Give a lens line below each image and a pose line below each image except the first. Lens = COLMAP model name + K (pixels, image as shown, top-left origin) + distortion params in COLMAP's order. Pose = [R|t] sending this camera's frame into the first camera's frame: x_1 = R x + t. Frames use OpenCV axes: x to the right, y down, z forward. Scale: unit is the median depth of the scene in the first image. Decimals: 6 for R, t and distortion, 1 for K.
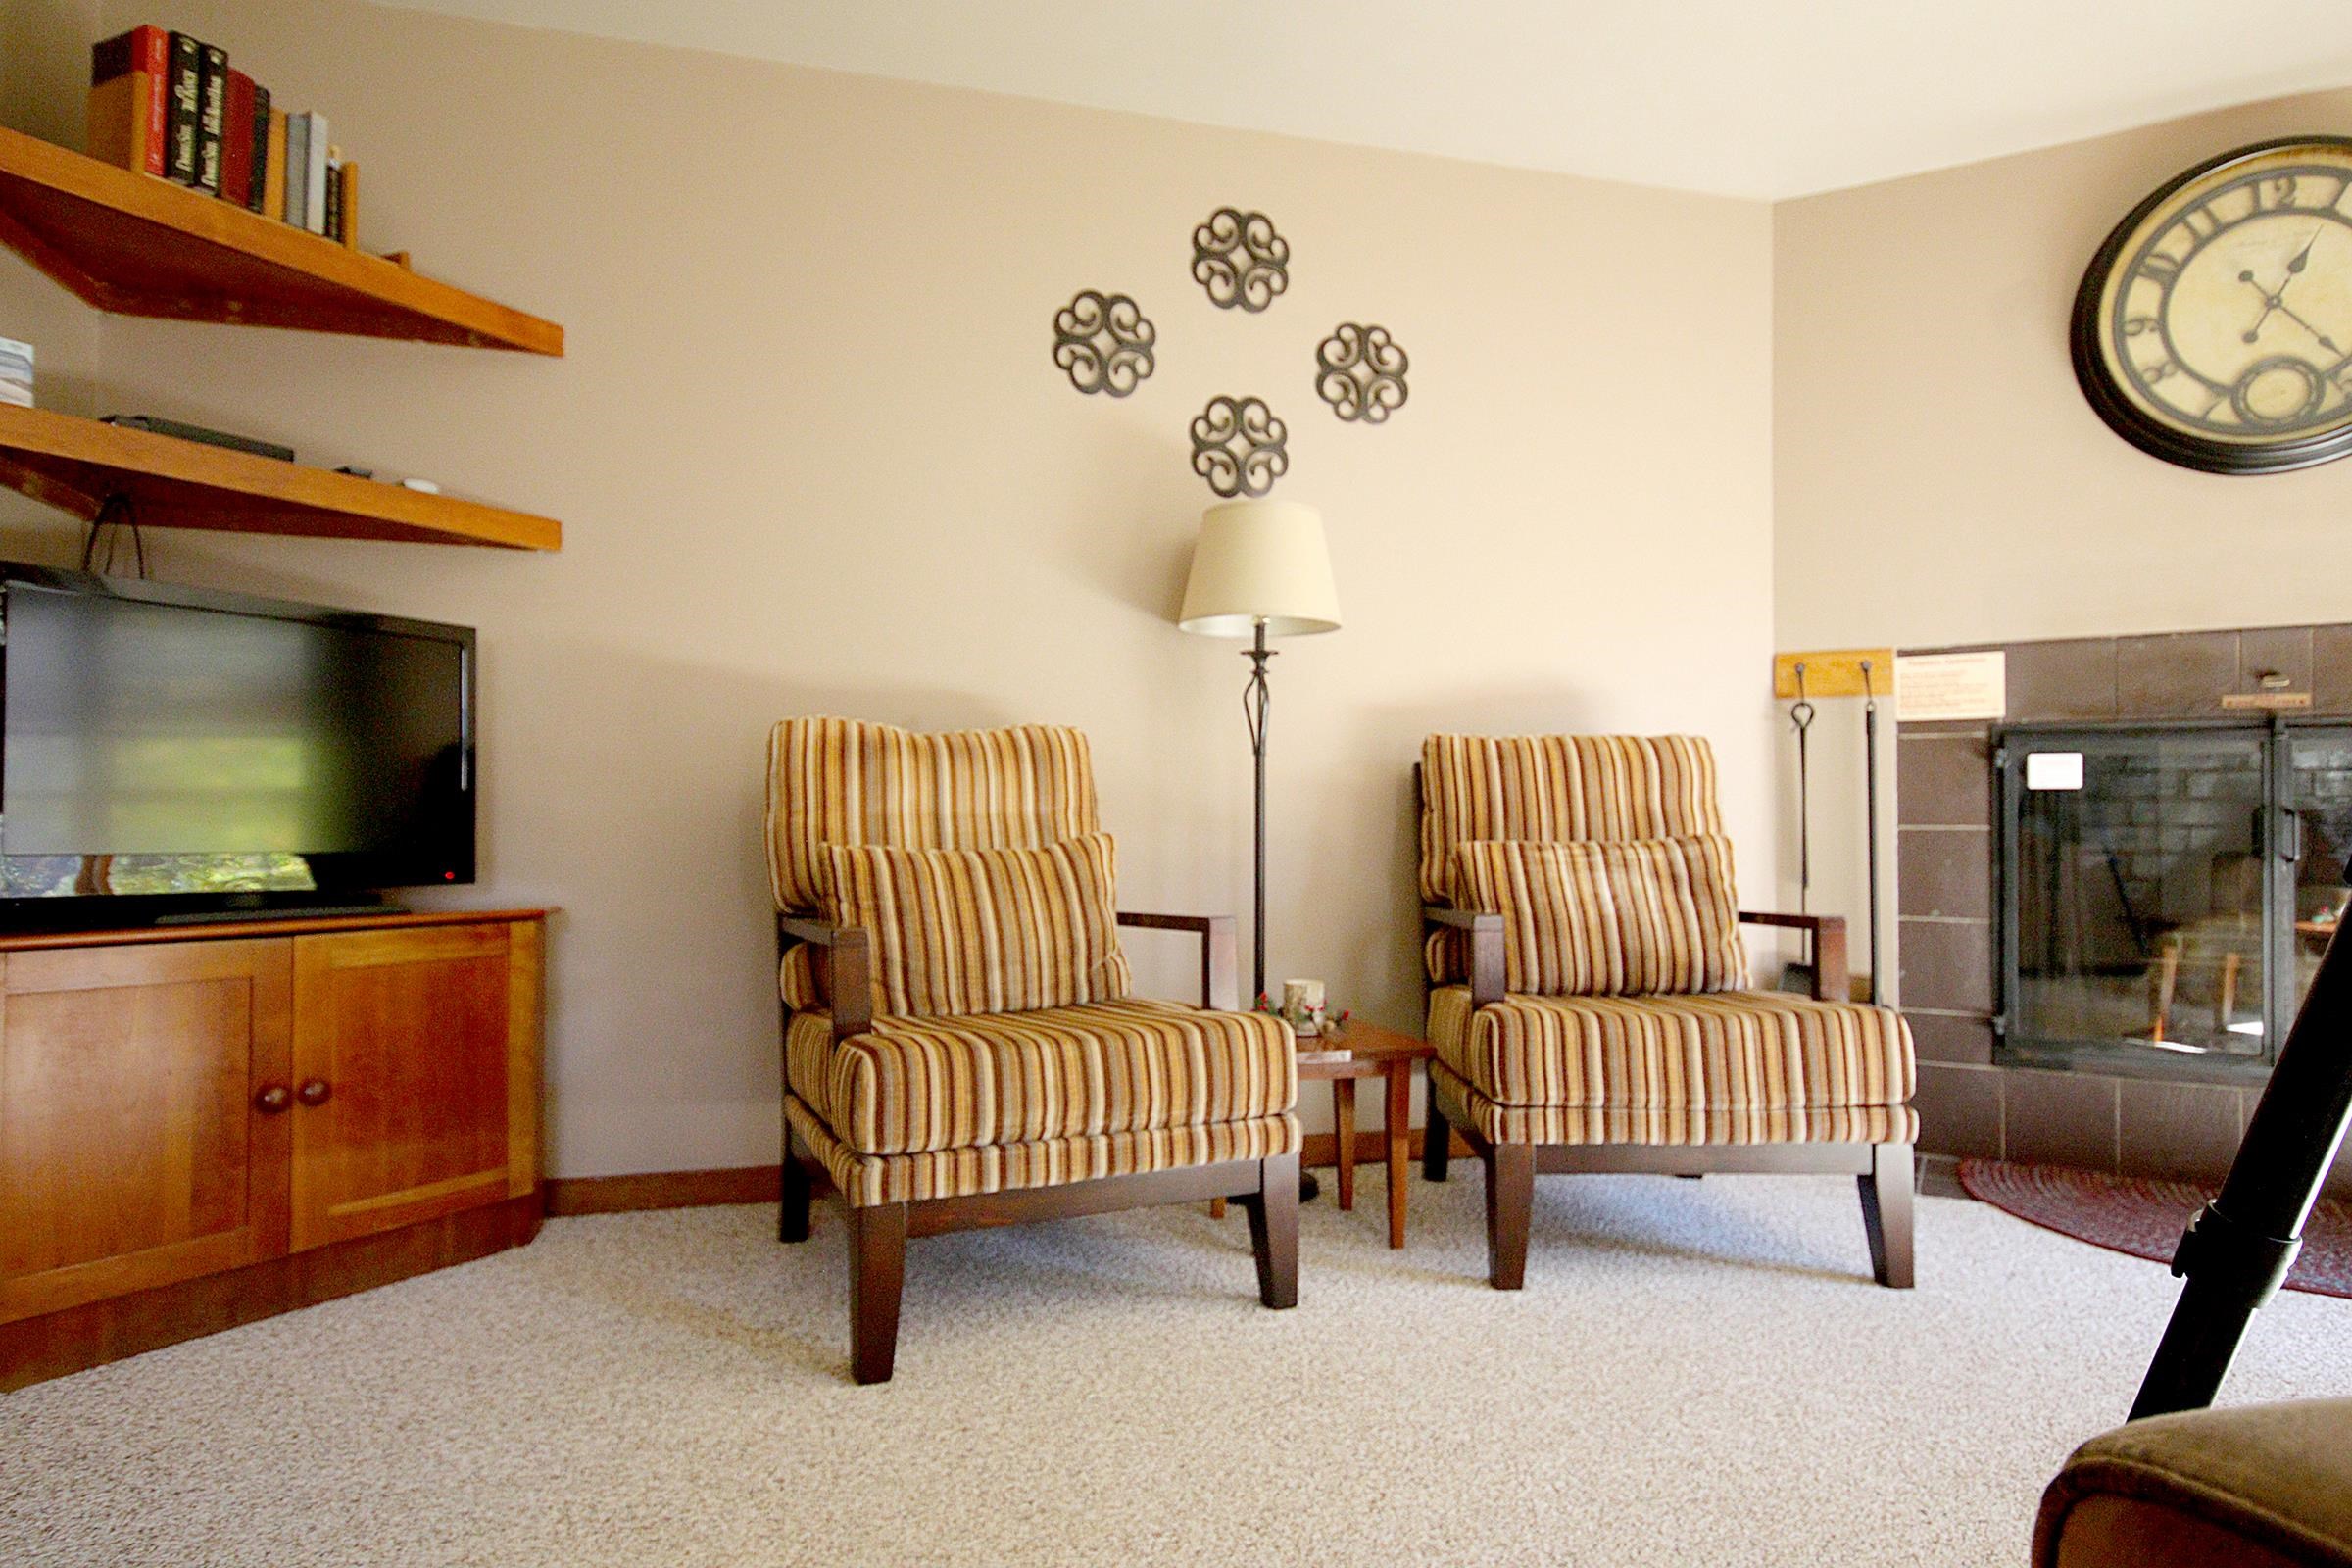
lens RADIAL K [[1471.1, 0, 1179.0], [0, 1471.1, 782.9], [0, 0, 1]] dist [0.004034, 0.002417]
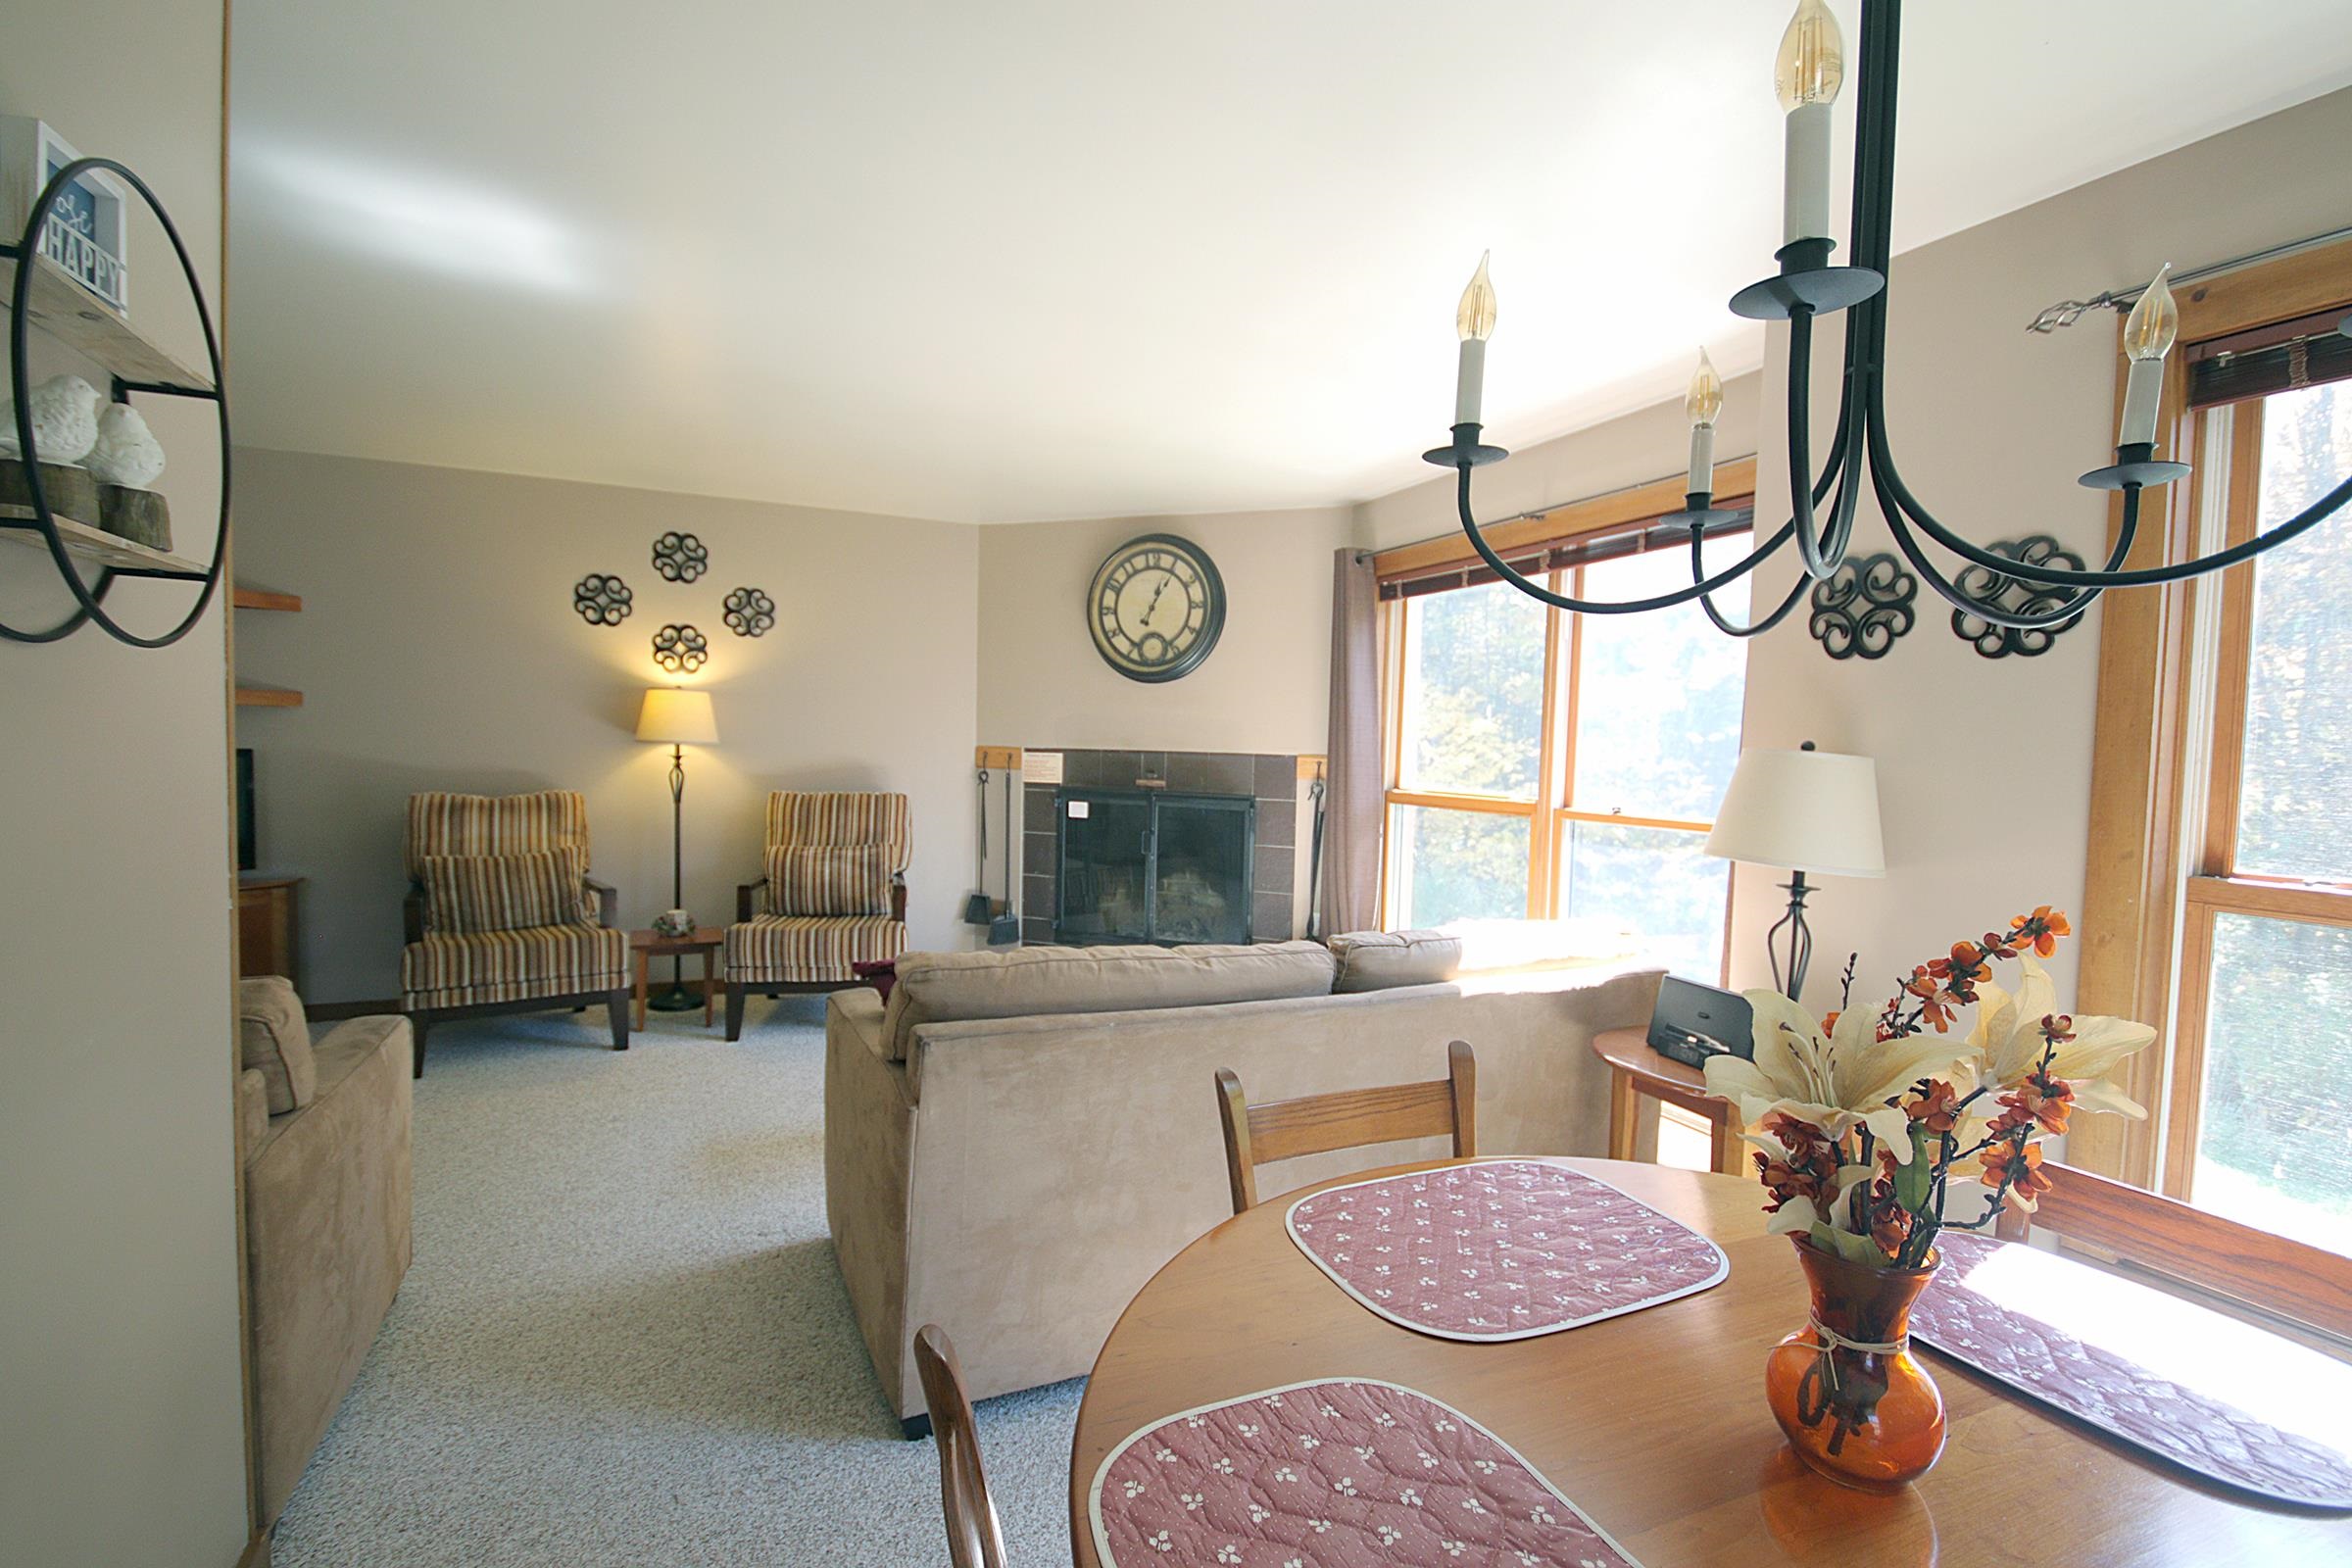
lens RADIAL K [[1093.9, 0, 1173.3], [0, 1093.9, 798.6], [0, 0, 1]] dist [-0.004139, -0.000377]
pose [[0.985989, 0.011616, 0.166403, 0.536084], [-0.024765, 0.996711, 0.077163, -0.177793], [-0.164959, -0.080202, 0.983034, -0.723427]]
